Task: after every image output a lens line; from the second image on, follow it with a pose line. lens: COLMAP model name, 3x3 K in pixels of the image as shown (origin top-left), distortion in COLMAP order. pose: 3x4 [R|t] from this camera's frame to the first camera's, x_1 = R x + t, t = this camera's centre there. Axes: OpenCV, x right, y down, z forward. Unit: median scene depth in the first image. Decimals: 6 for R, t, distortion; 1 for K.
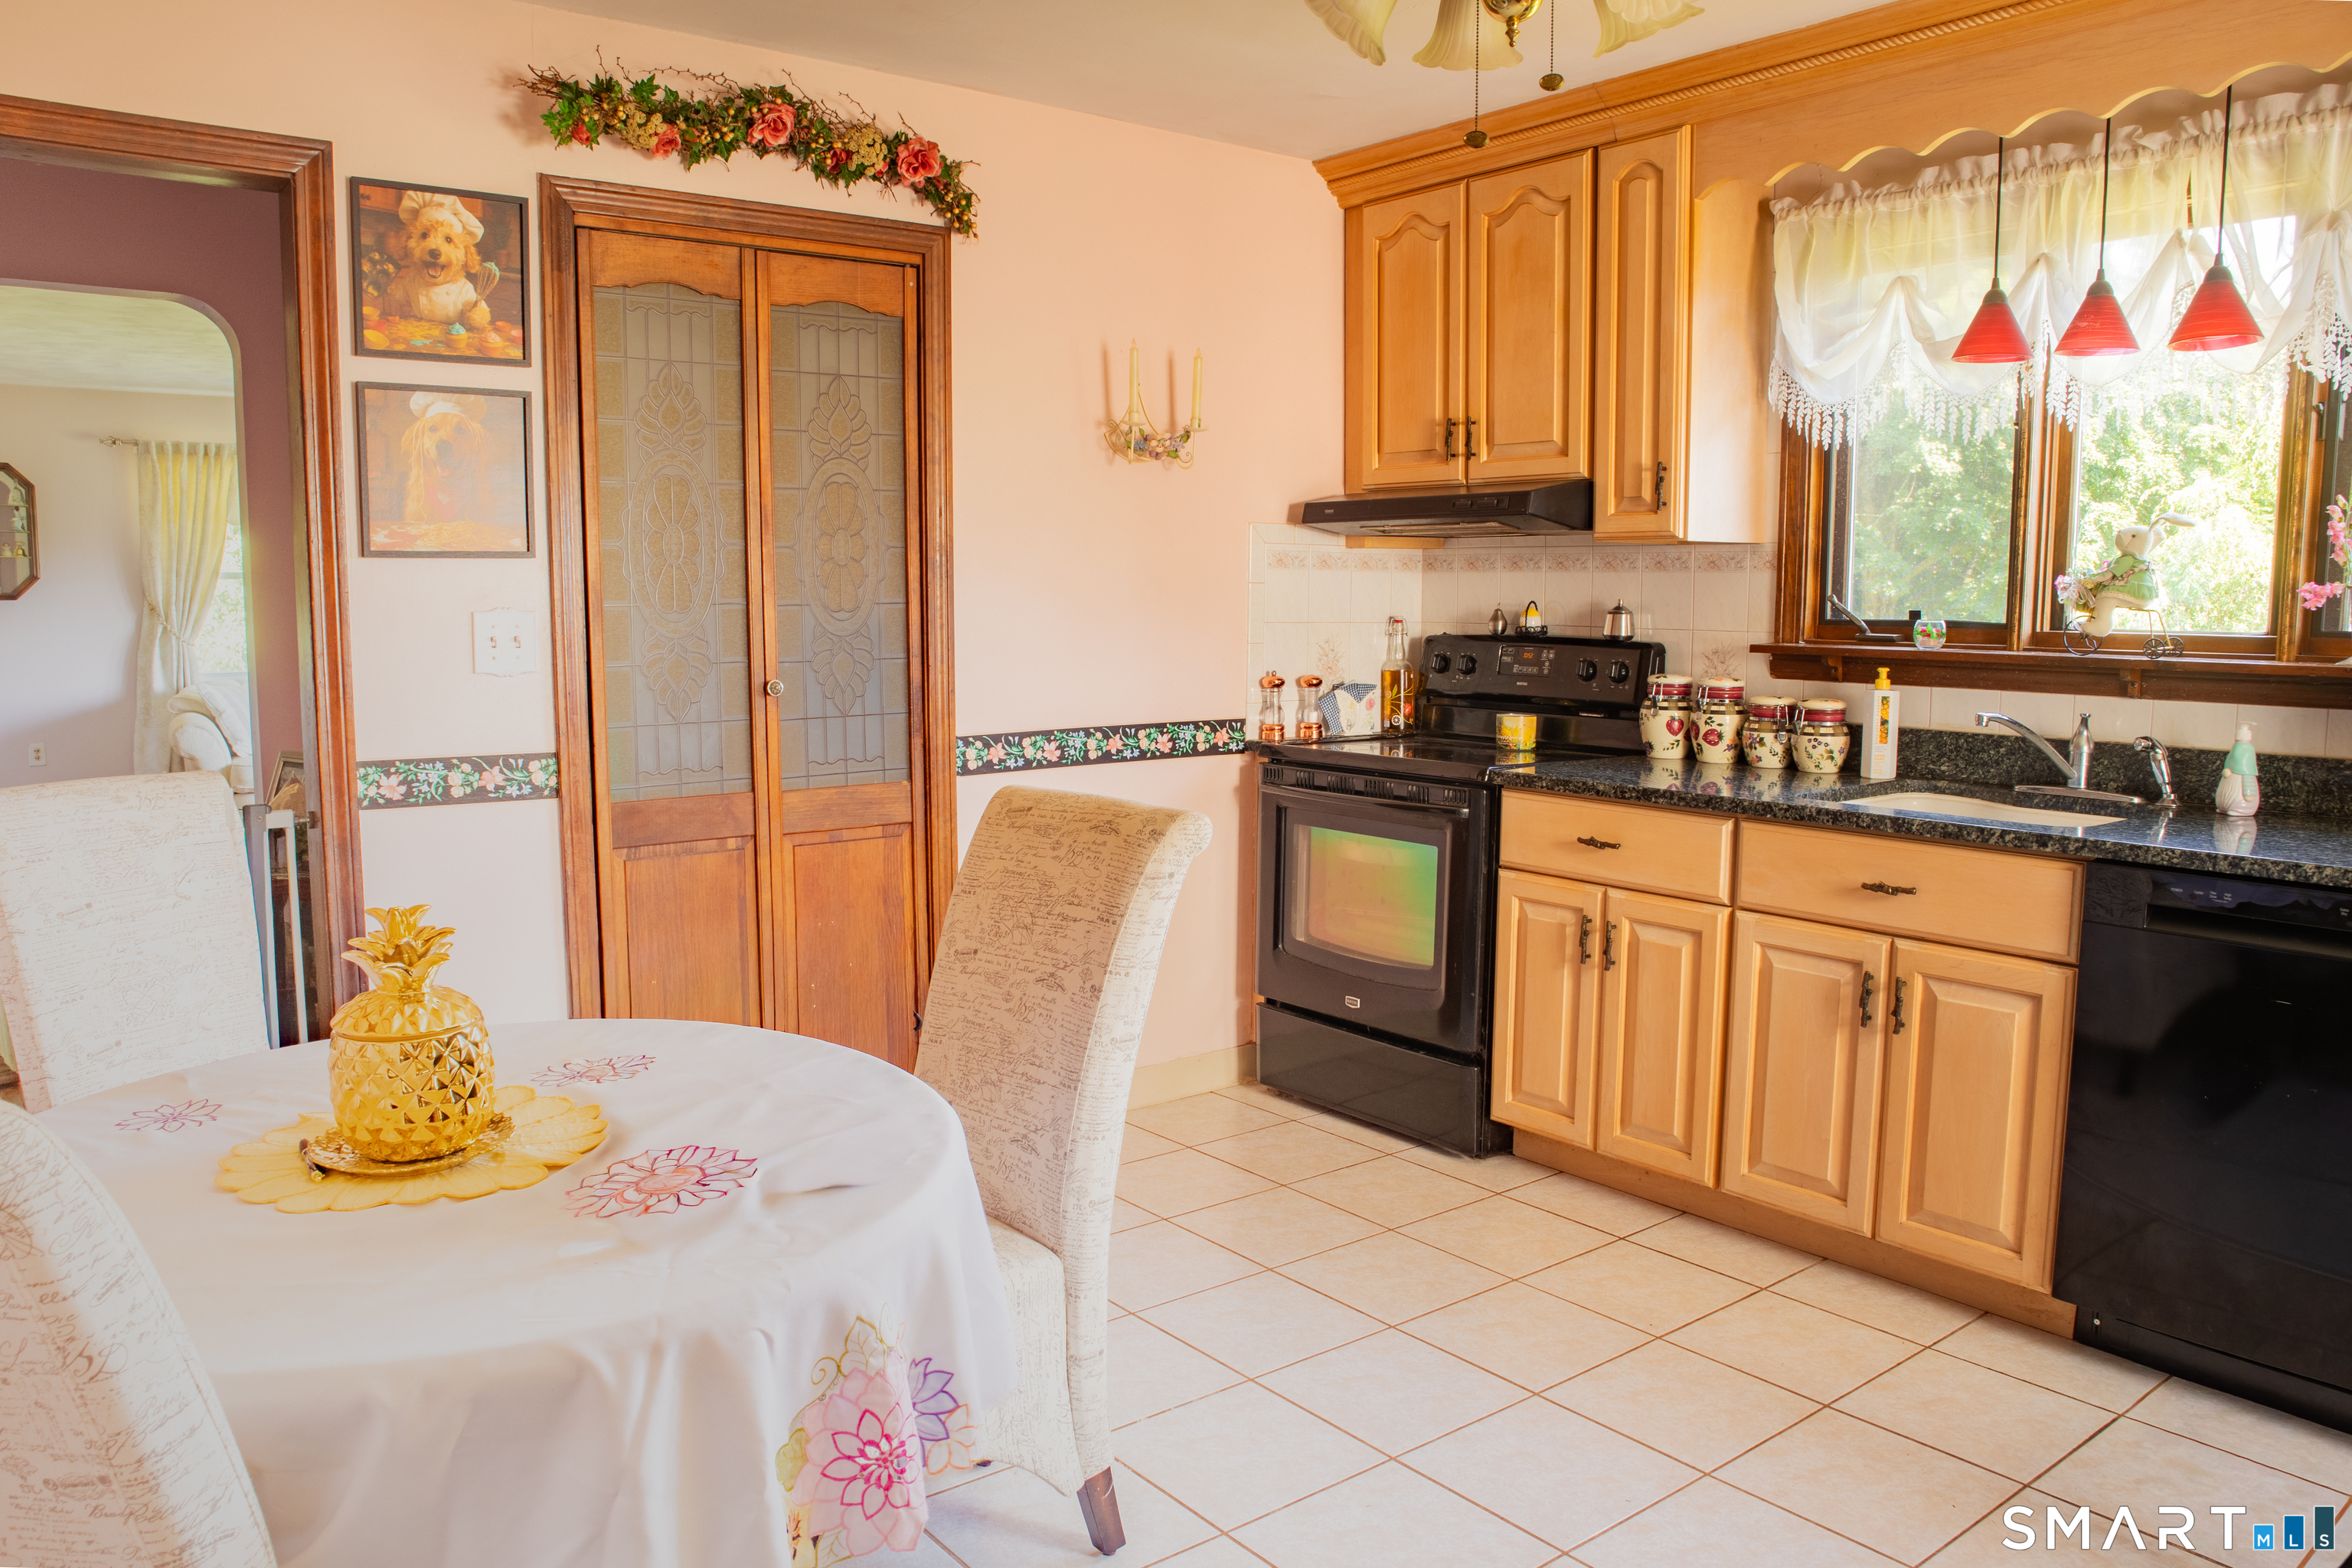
lens RADIAL K [[1641.3, 0, 1162.0], [0, 1641.3, 783.2], [0, 0, 1]] dist [-0.091574, 0.029547]
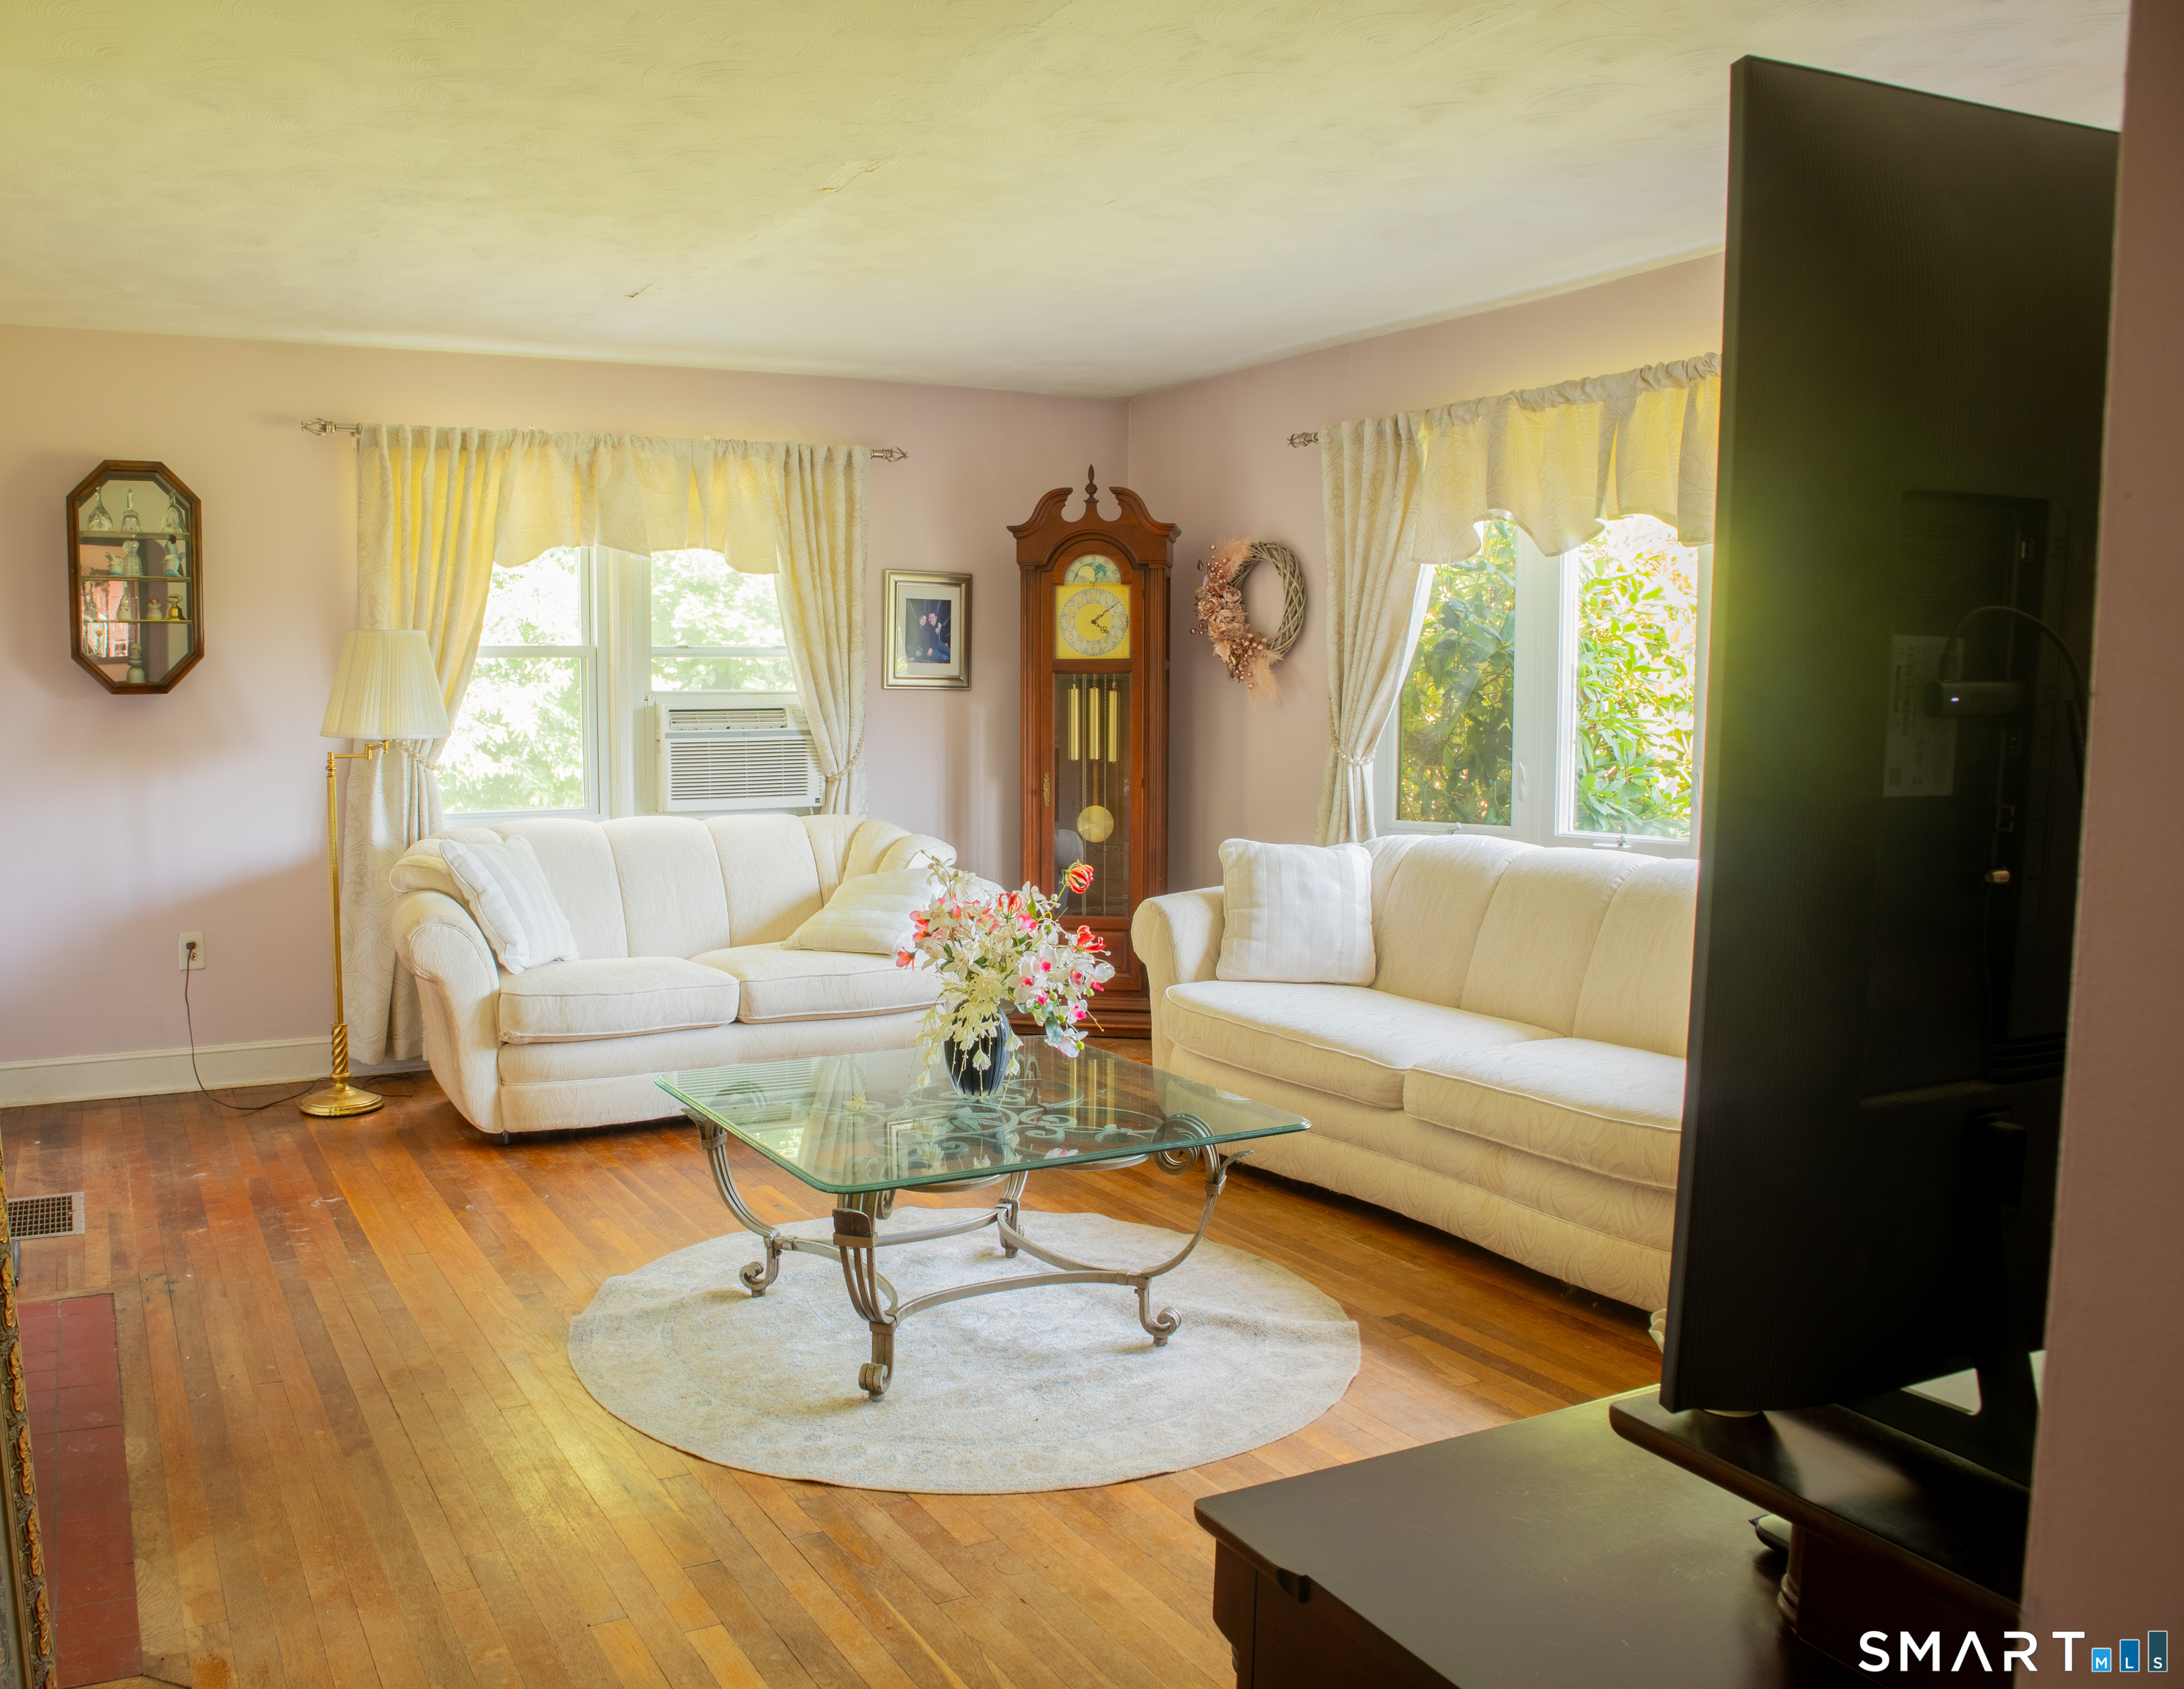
lens RADIAL K [[2005.2, 0, 1094.5], [0, 2005.2, 842.8], [0, 0, 1]] dist [-0.135084, 0.000000]
pose [[0.977757, 0.011486, -0.209428, -0.220263], [-0.019115, 0.999224, -0.034443, -0.039079], [0.208870, 0.037680, 0.977217, 0.343176]]
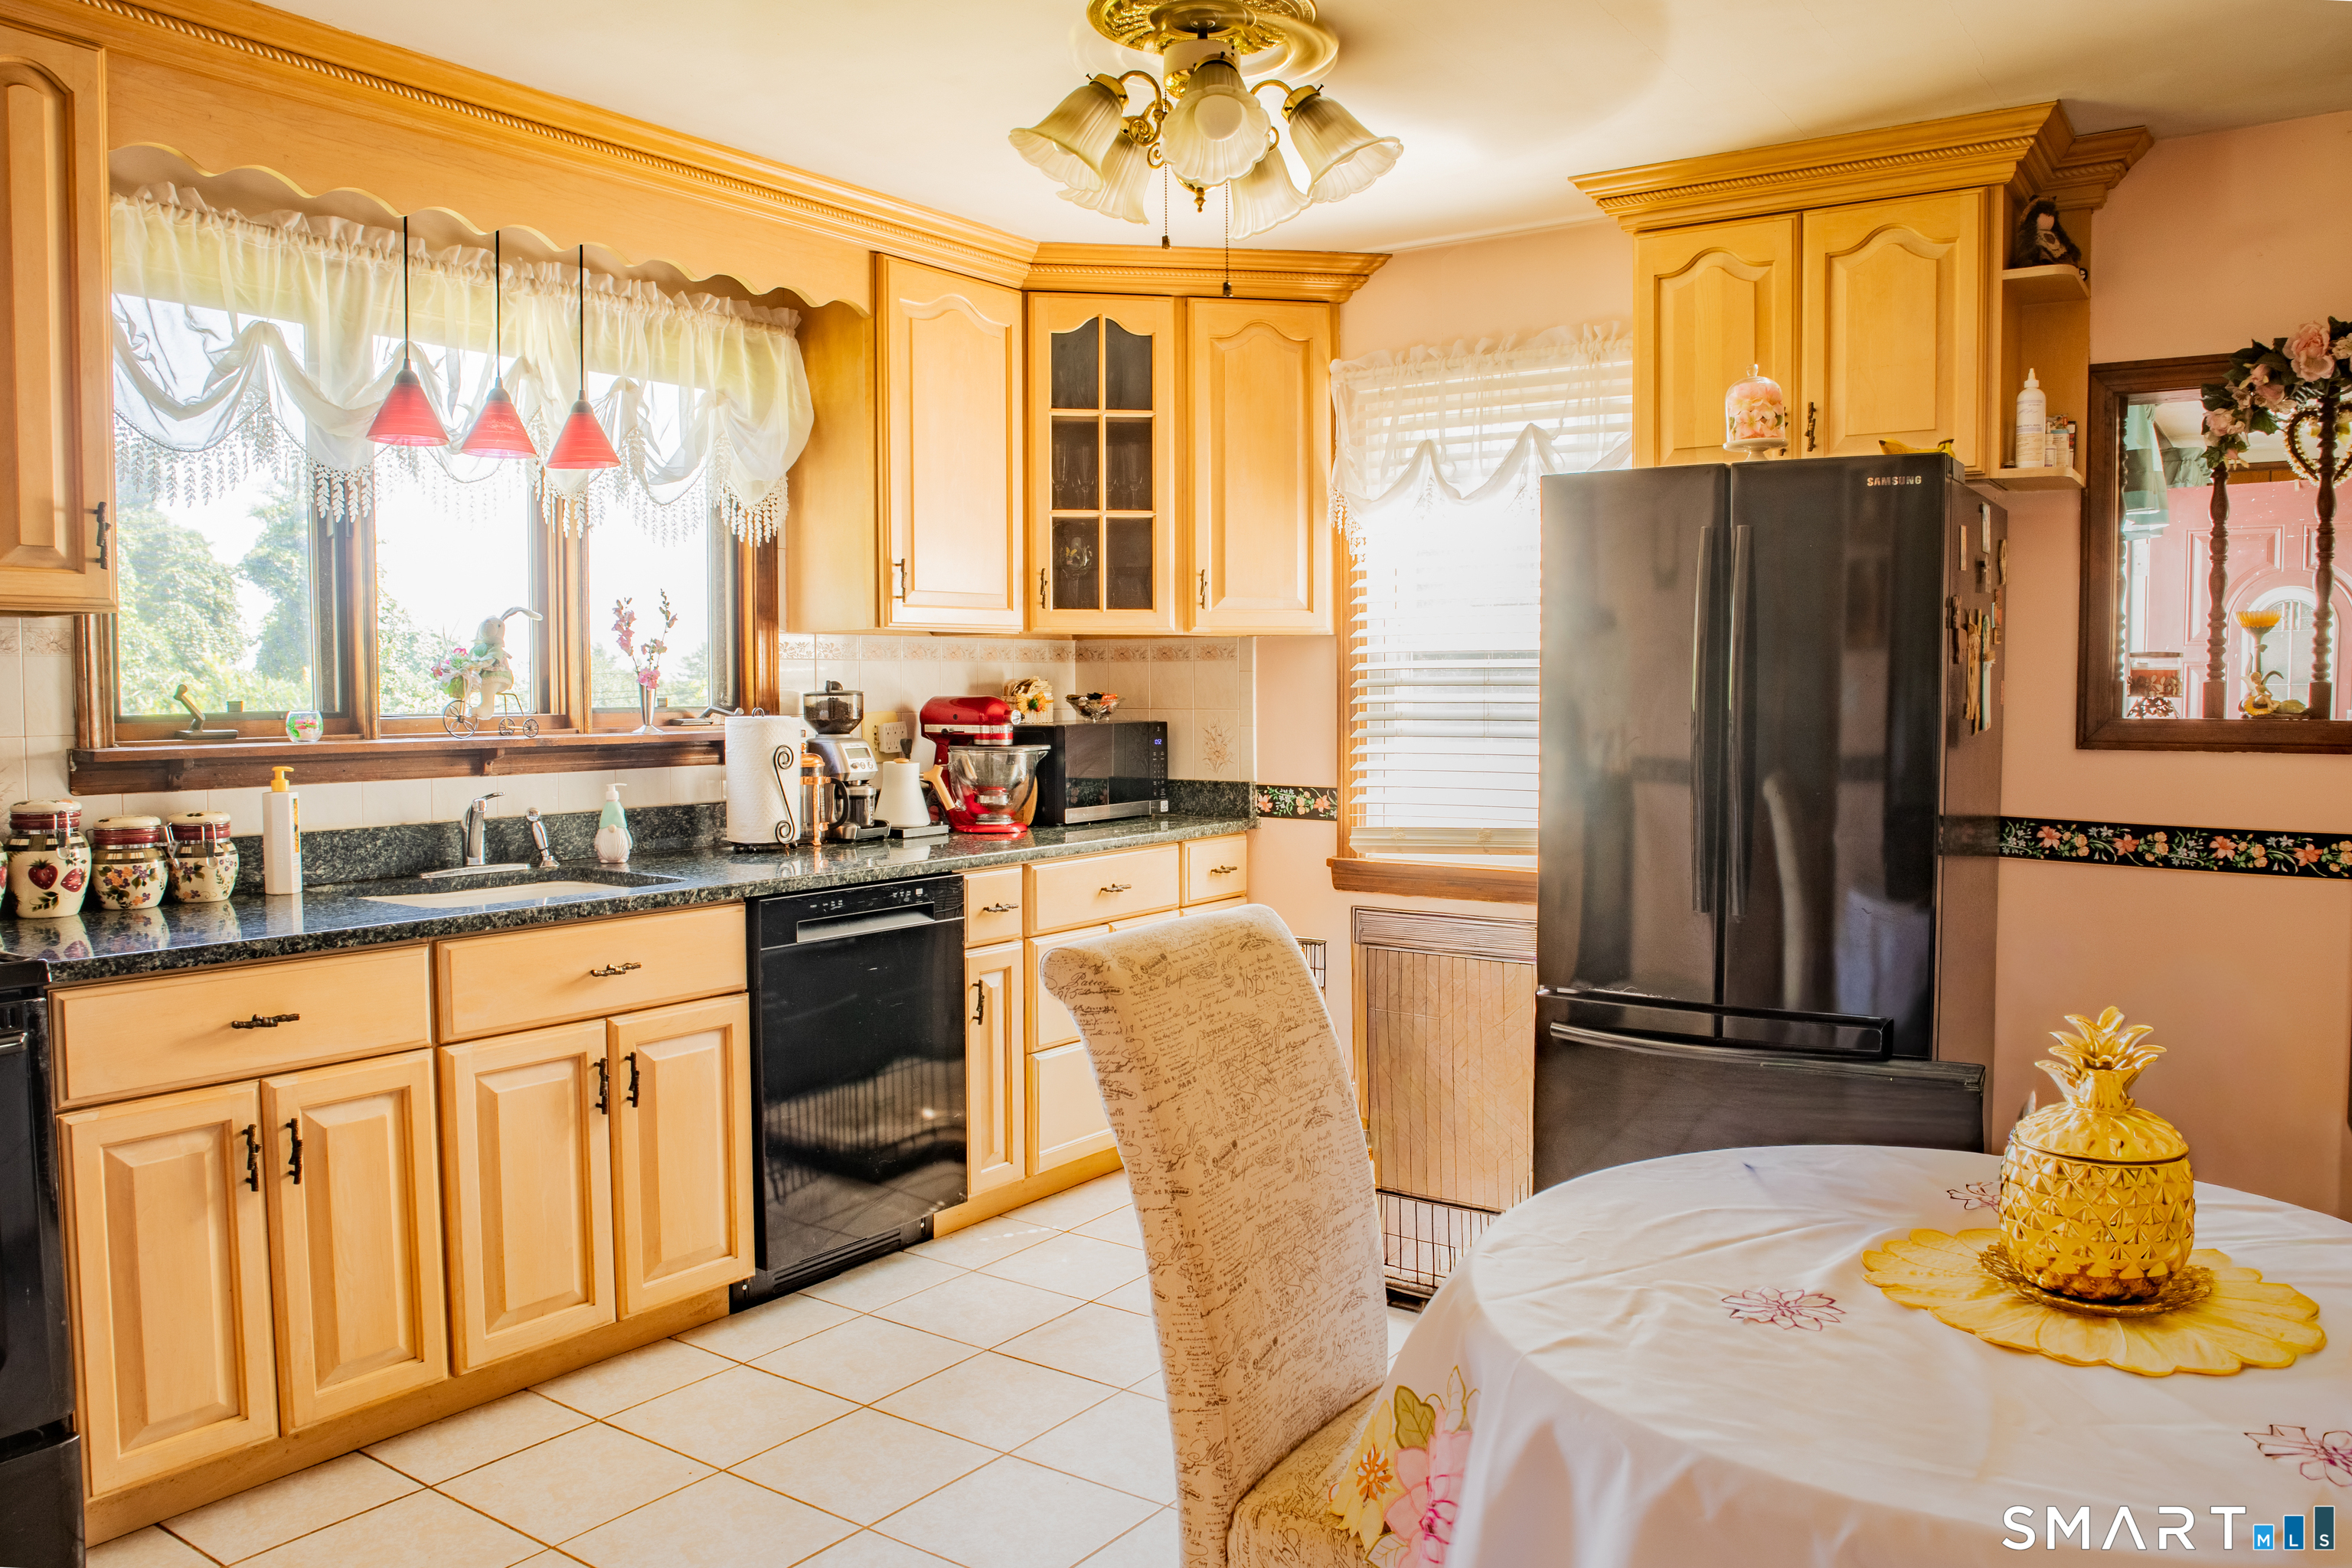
lens RADIAL K [[1752.6, 0, 1179.3], [0, 1752.6, 779.0], [0, 0, 1]] dist [-0.053113, 0.008316]
pose [[-0.277944, -0.054076, 0.959074, -0.582312], [0.114520, 0.989428, 0.088976, -0.092515], [-0.953746, 0.134564, -0.268813, 0.790119]]
